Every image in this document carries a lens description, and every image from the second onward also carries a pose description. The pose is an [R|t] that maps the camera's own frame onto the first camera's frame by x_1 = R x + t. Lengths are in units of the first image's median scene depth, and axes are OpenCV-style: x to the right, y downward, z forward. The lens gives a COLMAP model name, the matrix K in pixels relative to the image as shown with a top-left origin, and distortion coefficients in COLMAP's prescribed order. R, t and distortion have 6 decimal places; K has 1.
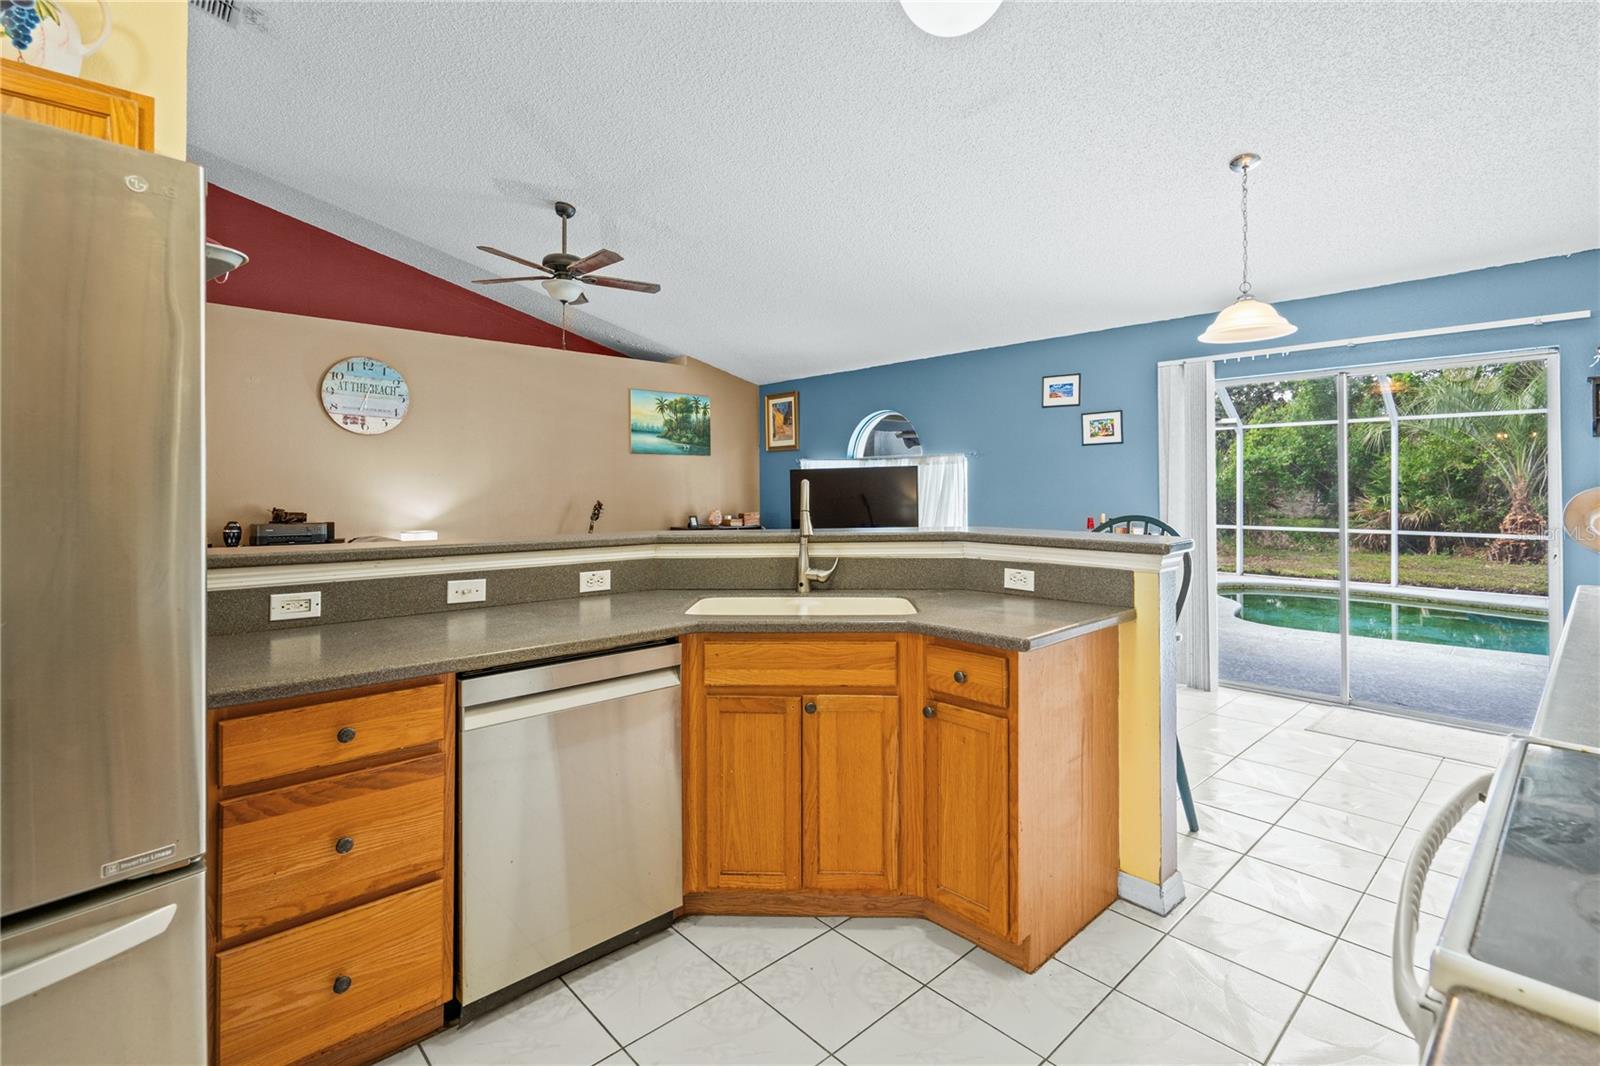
lens RADIAL K [[735.1, 0, 816.0], [0, 735.1, 478.7], [0, 0, 1]] dist [-0.007120, 0.002873]
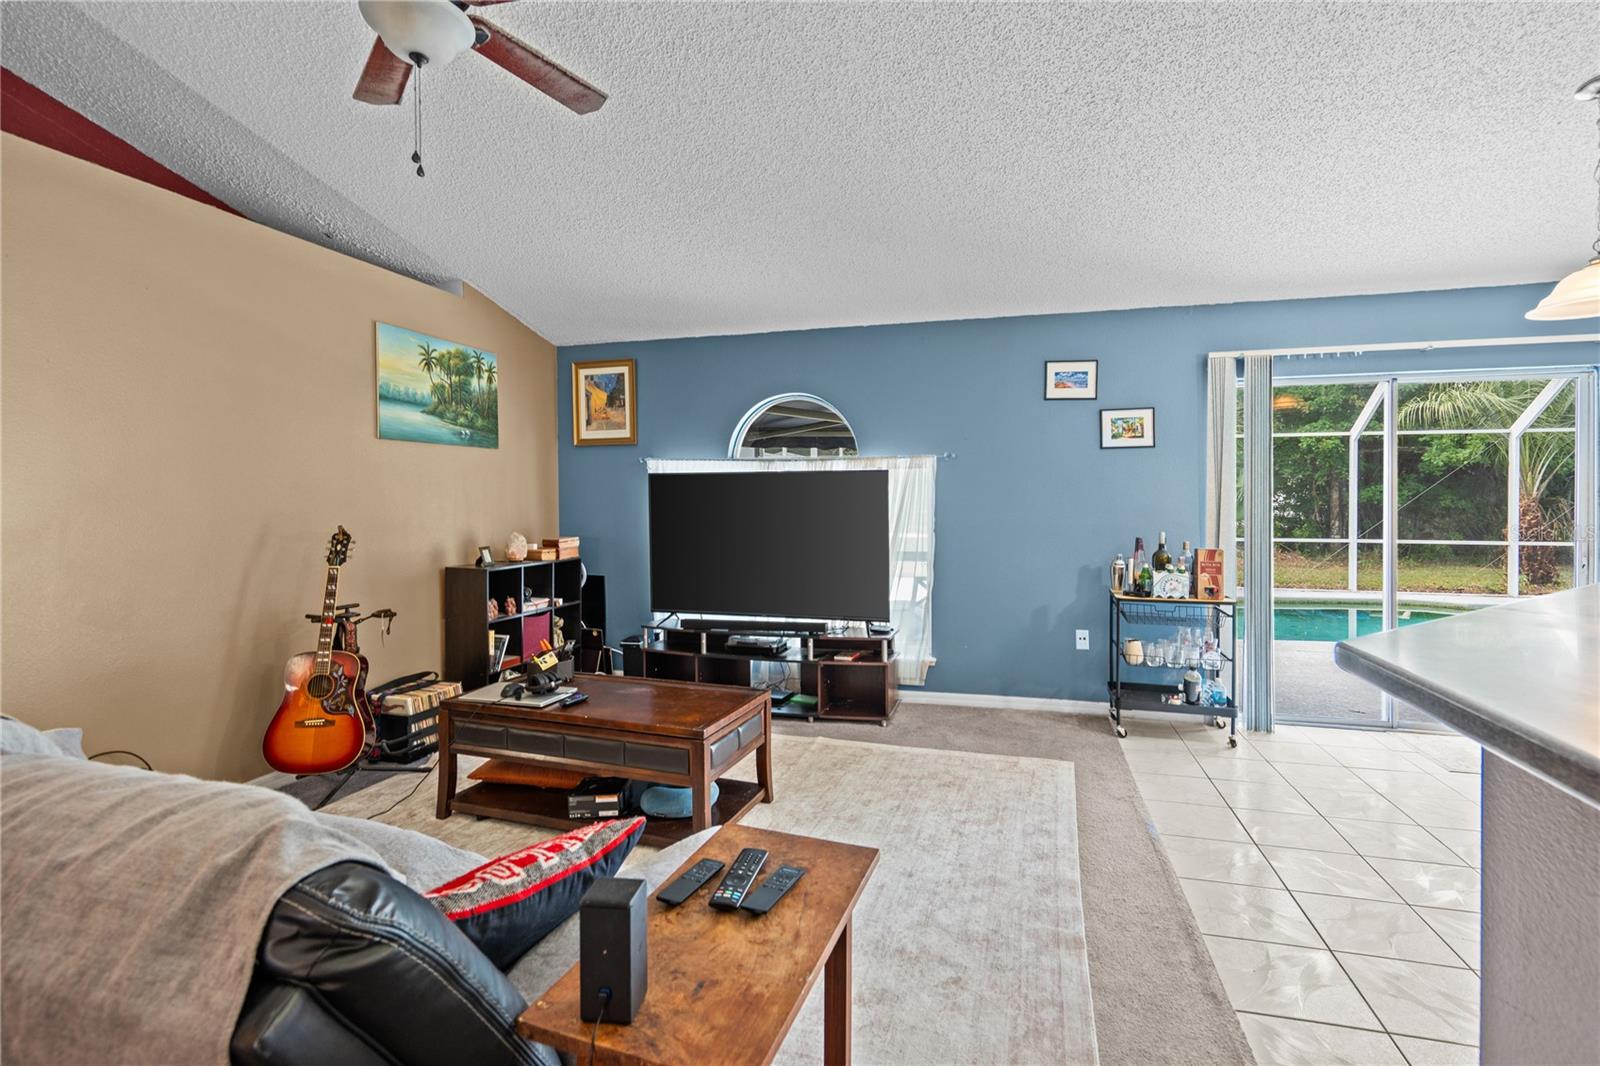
lens RADIAL K [[735.1, 0, 825.5], [0, 735.1, 502.8], [0, 0, 1]] dist [-0.007120, 0.002873]
pose [[0.842027, -0.005908, 0.539403, -0.261339], [-0.002652, 0.999883, 0.015092, 0.004260], [-0.539428, -0.014138, 0.841913, 0.348132]]
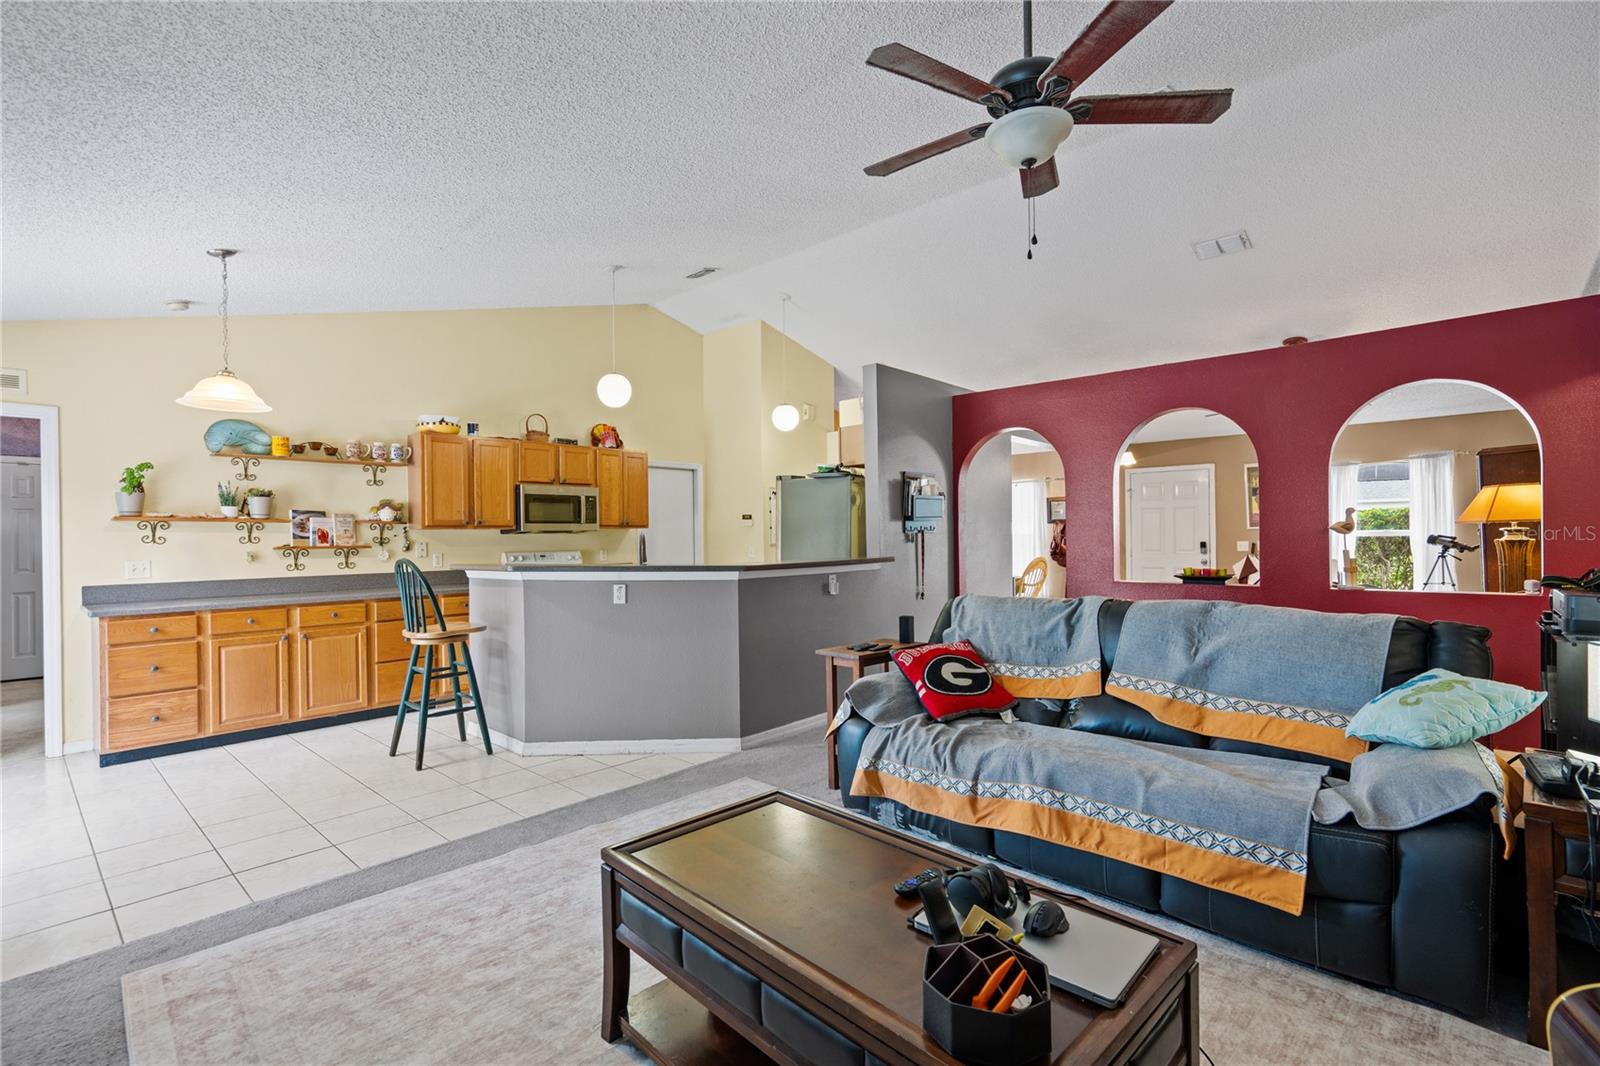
lens RADIAL K [[735.1, 0, 798.3], [0, 735.1, 544.8], [0, 0, 1]] dist [-0.007120, 0.002873]
pose [[-0.996157, 0.013272, -0.086579, -0.101134], [0.013478, 0.999908, -0.001795, 0.015152], [0.086547, -0.002955, -0.996243, 1.004169]]
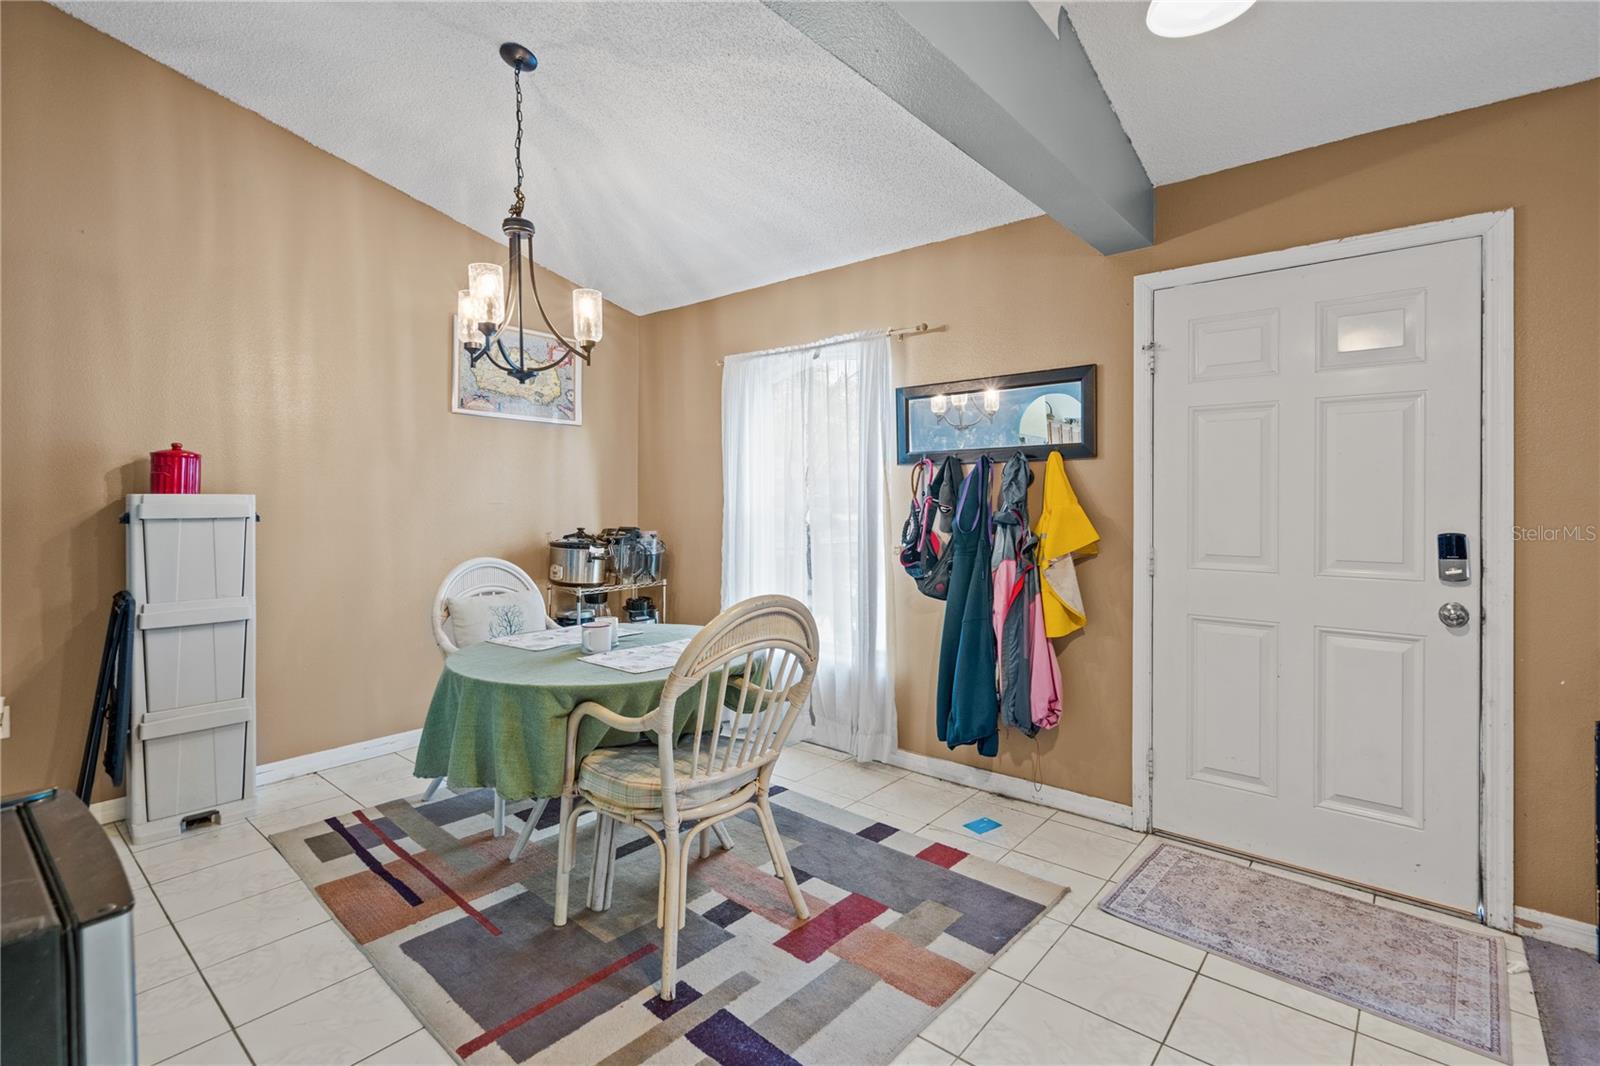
lens RADIAL K [[735.1, 0, 802.0], [0, 735.1, 497.8], [0, 0, 1]] dist [-0.007120, 0.002873]
pose [[-0.991149, 0.000496, -0.132756, -0.570352], [0.002380, 0.999899, -0.014031, 0.005827], [0.132736, -0.014223, -0.991049, 0.111332]]
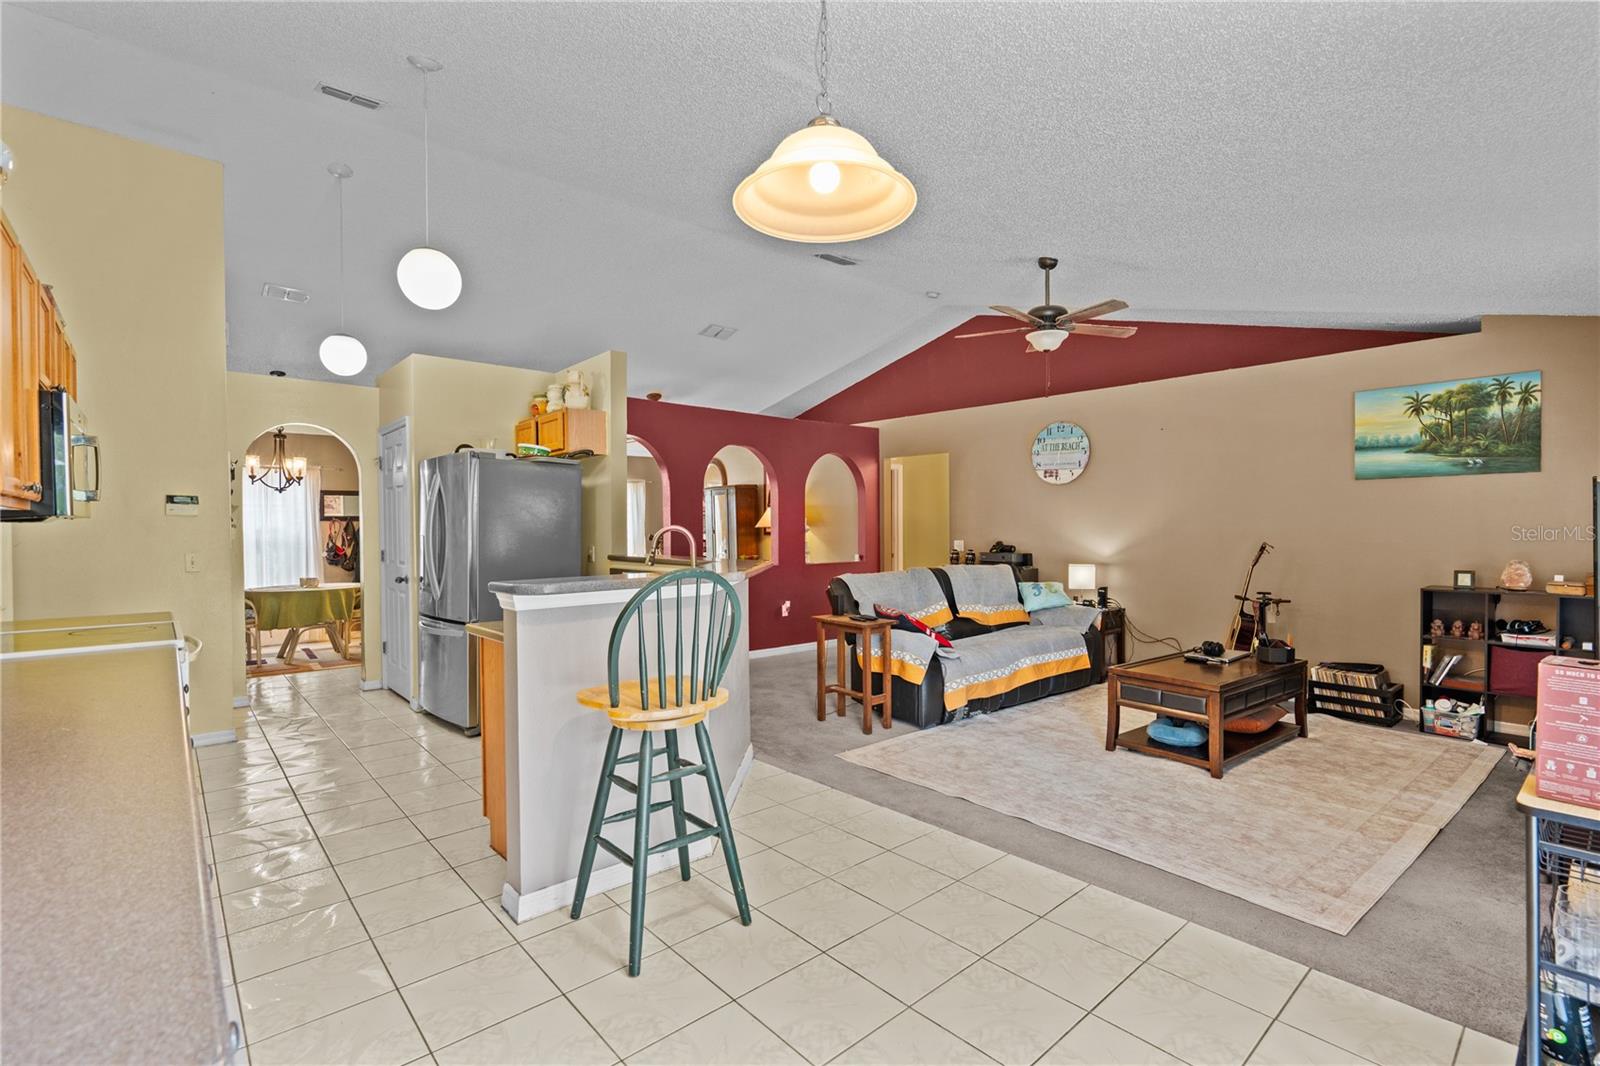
lens RADIAL K [[735.1, 0, 805.7], [0, 735.1, 539.6], [0, 0, 1]] dist [-0.007120, 0.002873]
pose [[-0.011872, 0.017596, -0.999775, 0.480511], [0.018777, 0.999673, 0.017371, 0.002438], [0.999753, -0.018567, -0.012198, 0.444807]]
